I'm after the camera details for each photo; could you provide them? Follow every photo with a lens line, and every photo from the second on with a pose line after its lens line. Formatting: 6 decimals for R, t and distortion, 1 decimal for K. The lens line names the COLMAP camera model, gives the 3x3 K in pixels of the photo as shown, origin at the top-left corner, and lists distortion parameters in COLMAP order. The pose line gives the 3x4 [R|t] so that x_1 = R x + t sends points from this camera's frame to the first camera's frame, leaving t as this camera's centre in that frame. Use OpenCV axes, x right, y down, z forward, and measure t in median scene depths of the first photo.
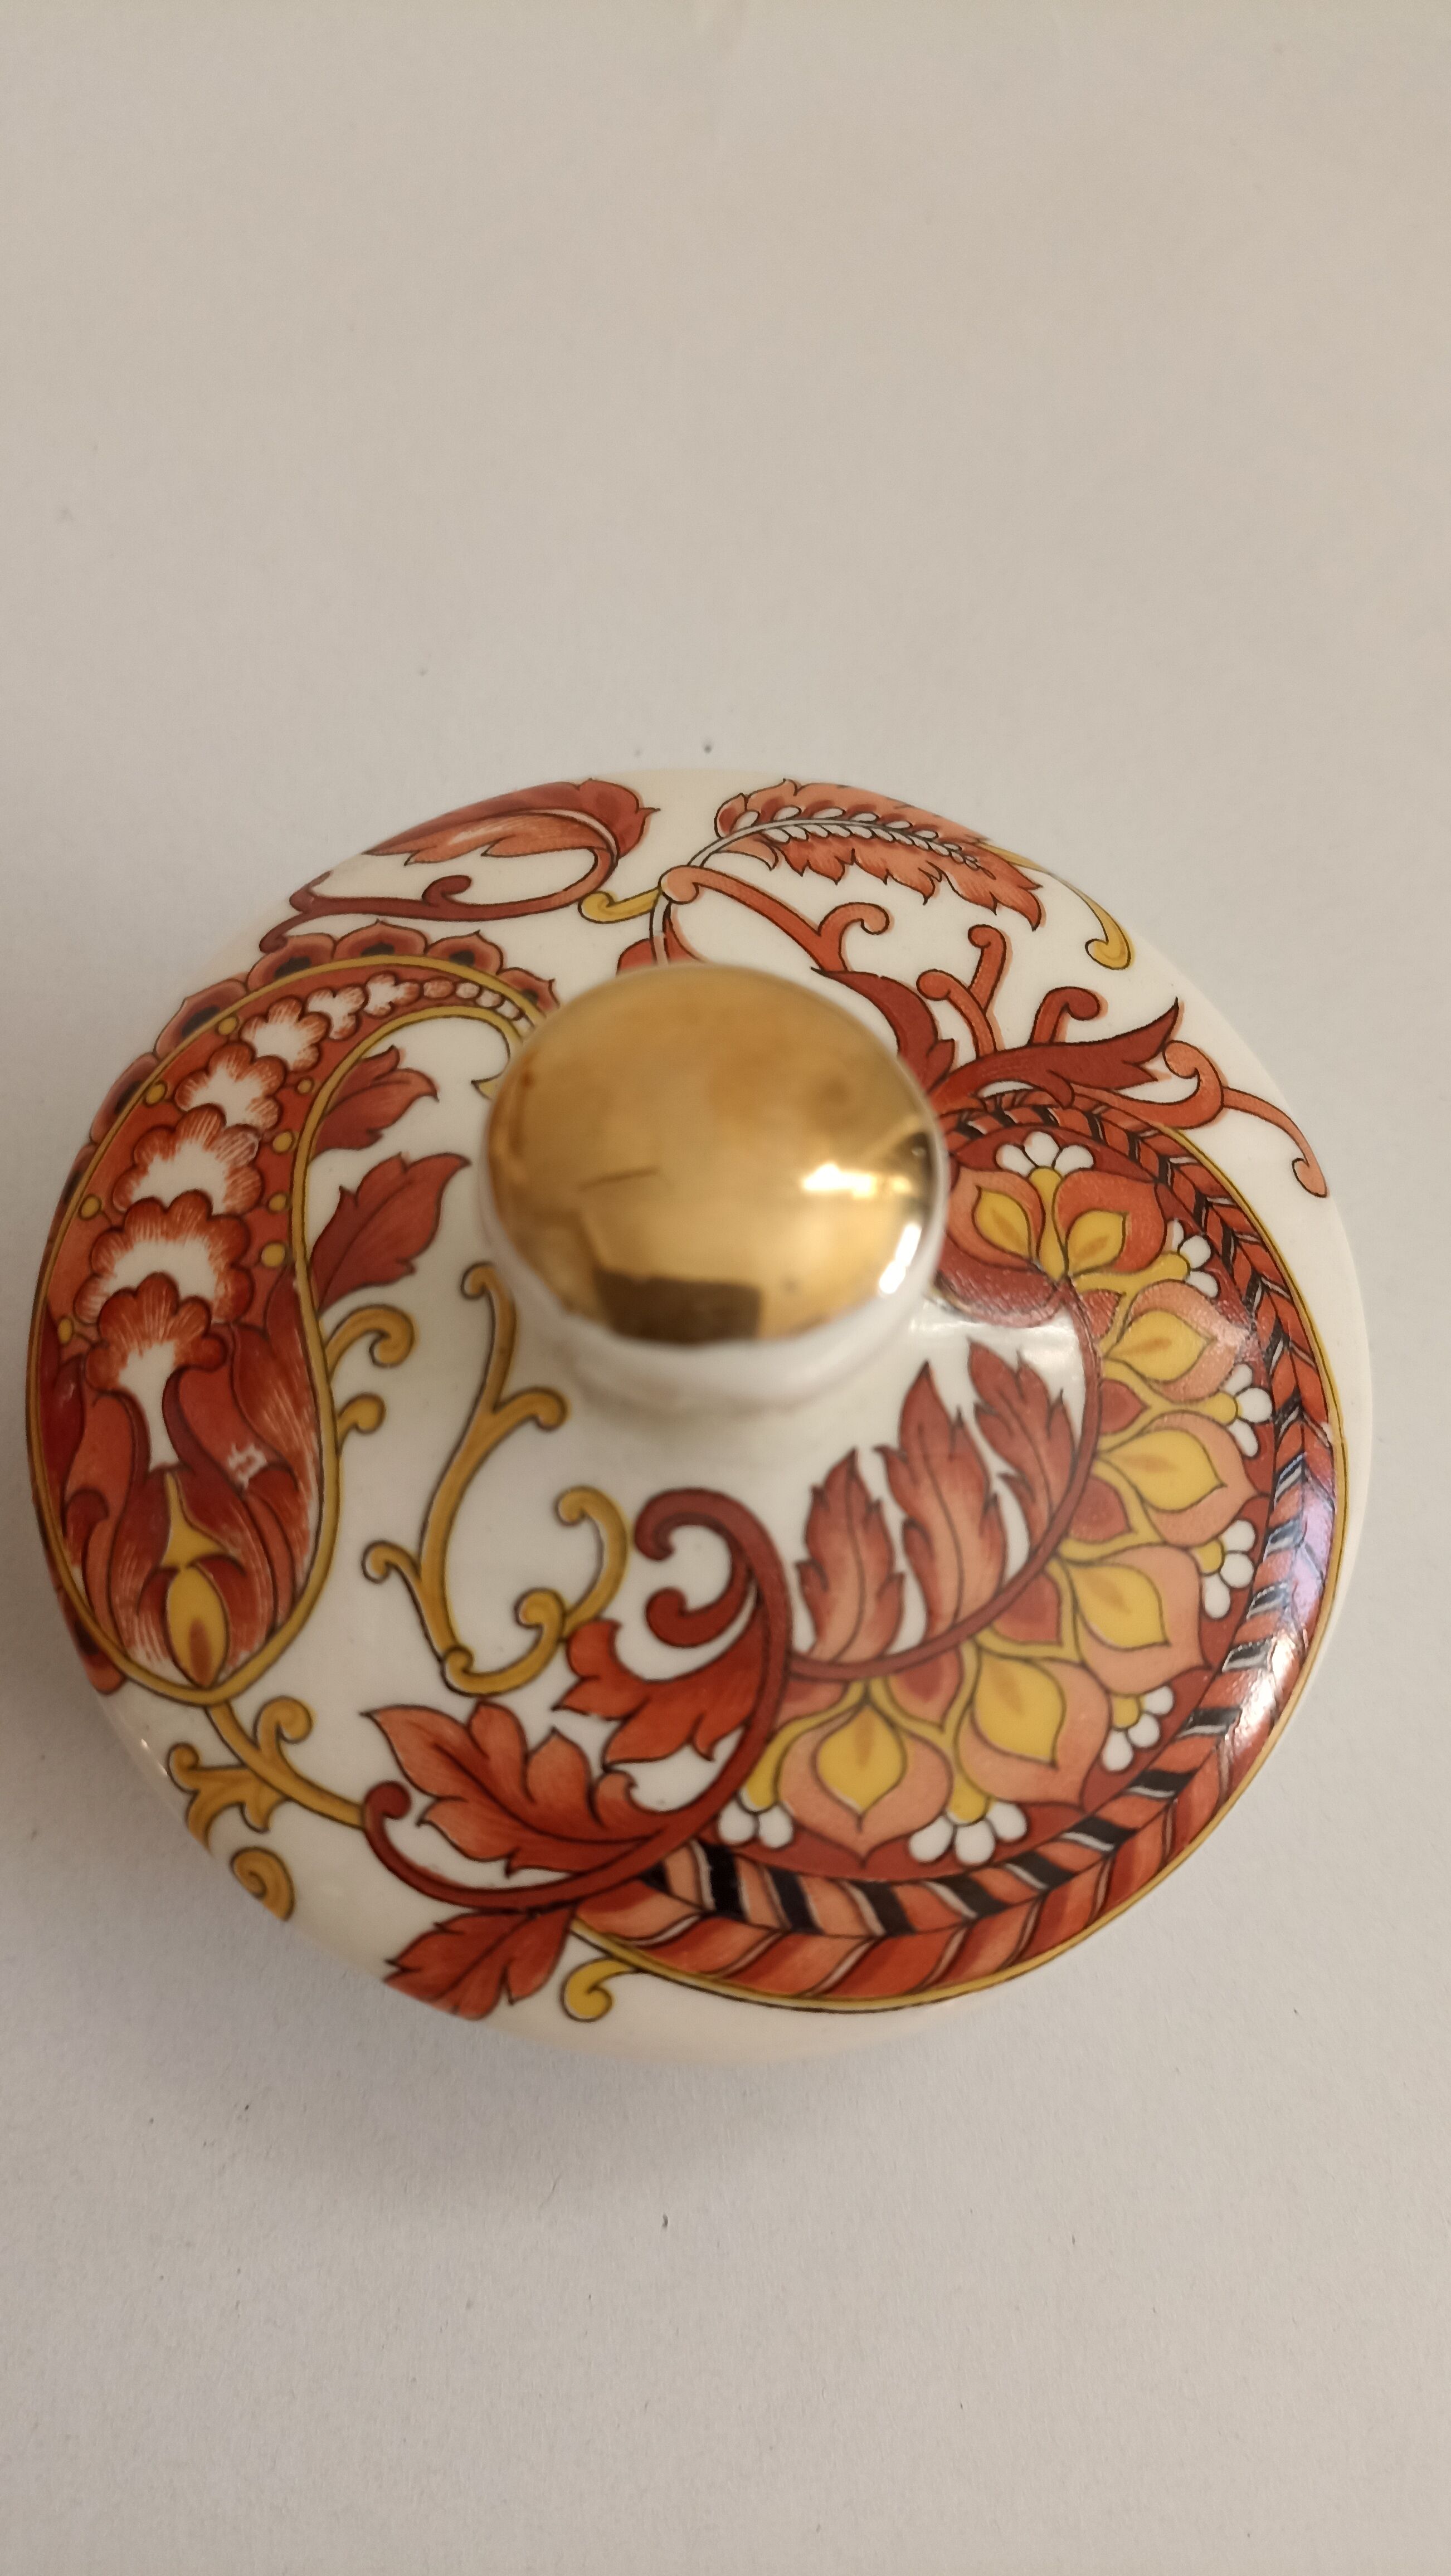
lens RADIAL K [[2002.7, 0, 732.0], [0, 2002.7, 1295.7], [0, 0, 1]] dist [-0.037076, 0.000871]
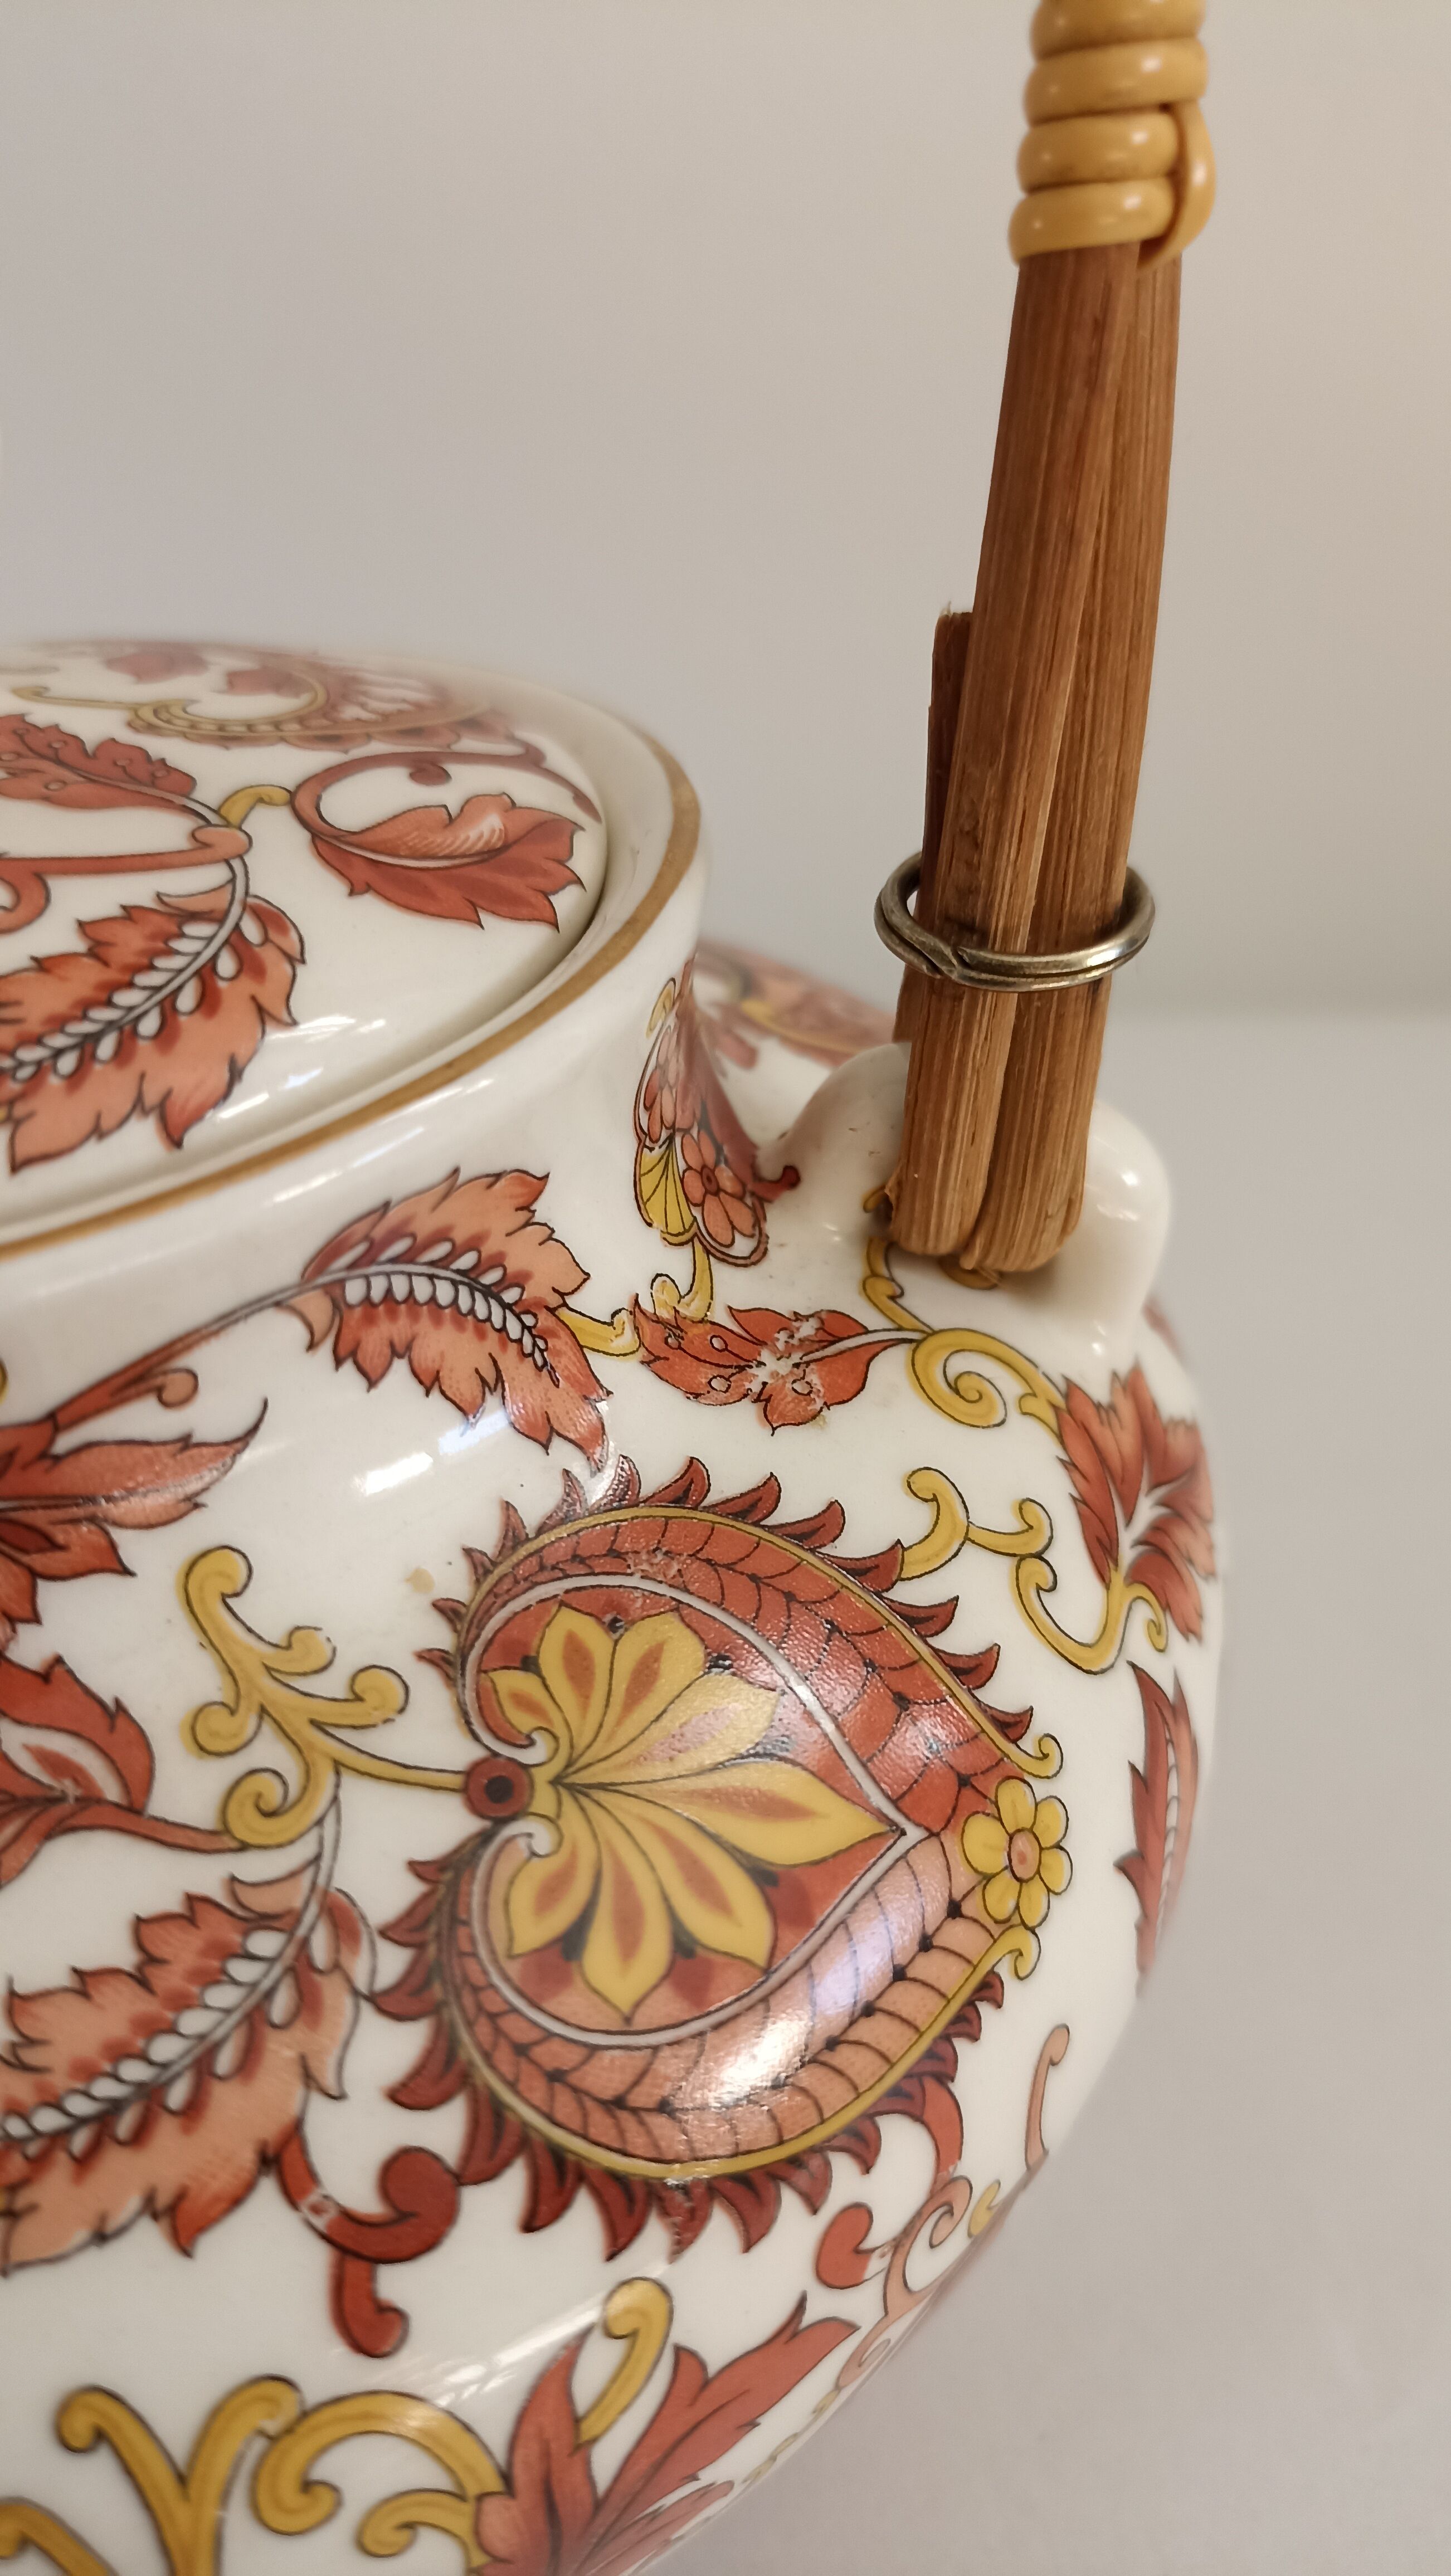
lens RADIAL K [[2041.4, 0, 725.5], [0, 2041.4, 1288.0], [0, 0, 1]] dist [-0.060120, -0.001006]
pose [[-0.574841, 0.464297, -0.673785, 0.509676], [-0.752719, 0.022871, 0.657944, -0.925491], [0.320892, 0.885384, 0.336338, 0.991485]]
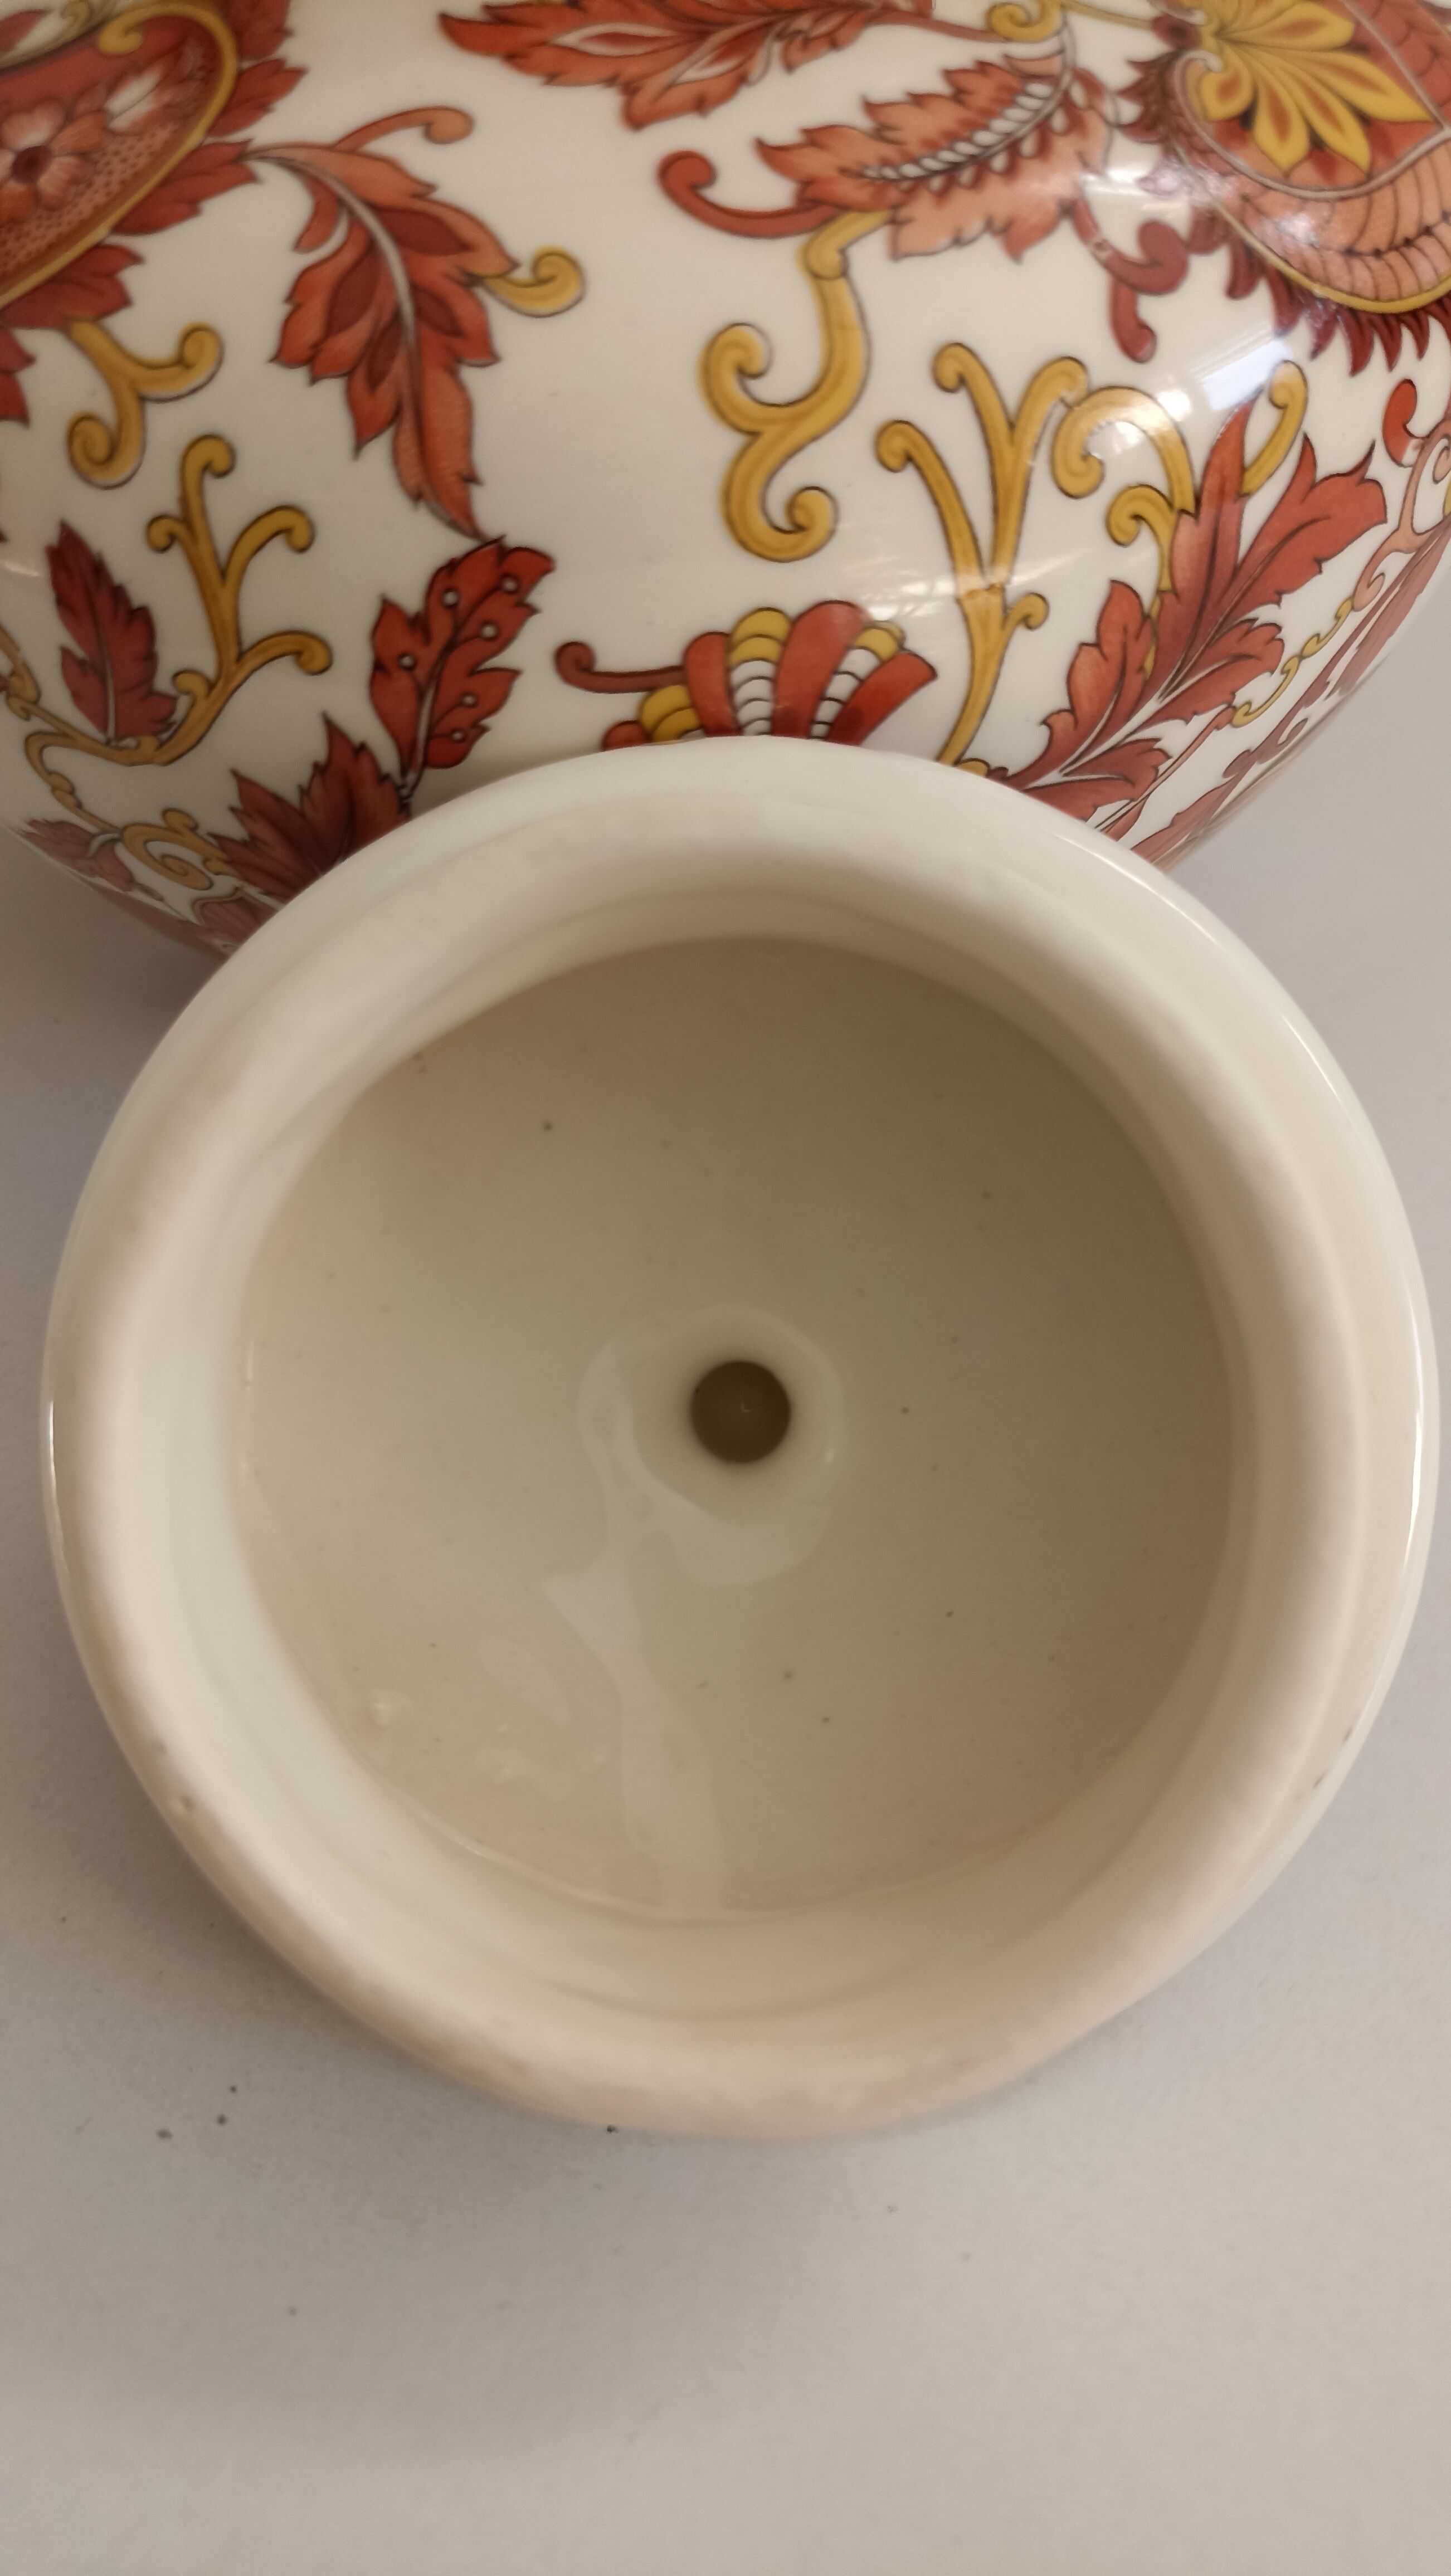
lens RADIAL K [[2002.7, 0, 732.0], [0, 2002.7, 1295.7], [0, 0, 1]] dist [-0.037076, 0.000871]
pose [[-0.548512, 0.610216, -0.571638, 1.213092], [-0.781314, -0.130565, 0.610329, -0.867684], [0.297797, 0.781402, 0.548387, 1.275497]]
